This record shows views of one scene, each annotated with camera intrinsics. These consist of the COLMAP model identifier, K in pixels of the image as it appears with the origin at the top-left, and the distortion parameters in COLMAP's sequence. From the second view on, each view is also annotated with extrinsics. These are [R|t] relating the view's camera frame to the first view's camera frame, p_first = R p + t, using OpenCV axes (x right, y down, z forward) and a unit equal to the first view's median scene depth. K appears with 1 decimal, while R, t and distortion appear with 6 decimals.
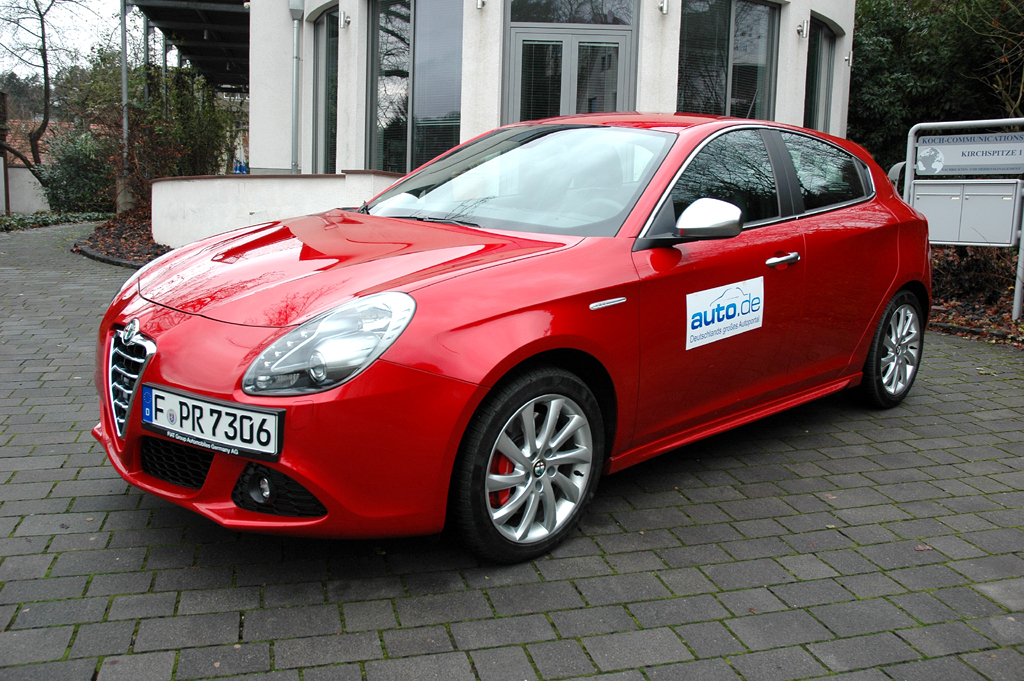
lens RADIAL K [[920.5, 0, 512.4], [0, 920.5, 342.7], [0, 0, 1]] dist [-0.007867, 0.005398]
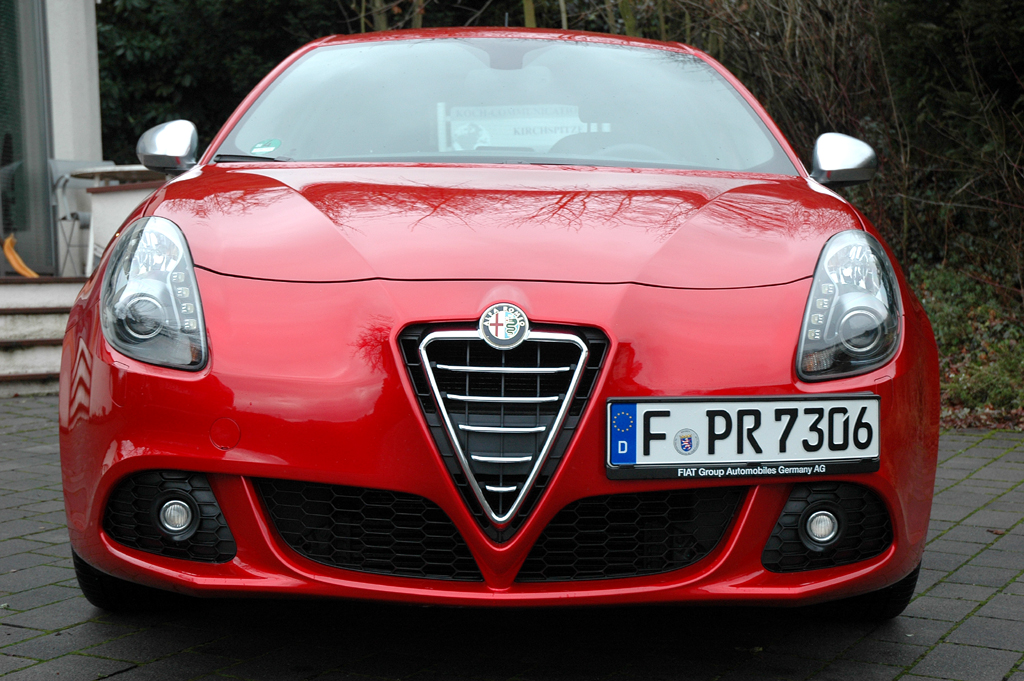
lens RADIAL K [[1844.0, 0, 512.3], [0, 1844.0, 340.2], [0, 0, 1]] dist [0.012647, 0.000000]
pose [[0.627380, -0.057891, 0.776558, -1.430931], [0.158974, 0.985752, -0.054949, 0.065821], [-0.762313, 0.157926, 0.627645, 0.333817]]
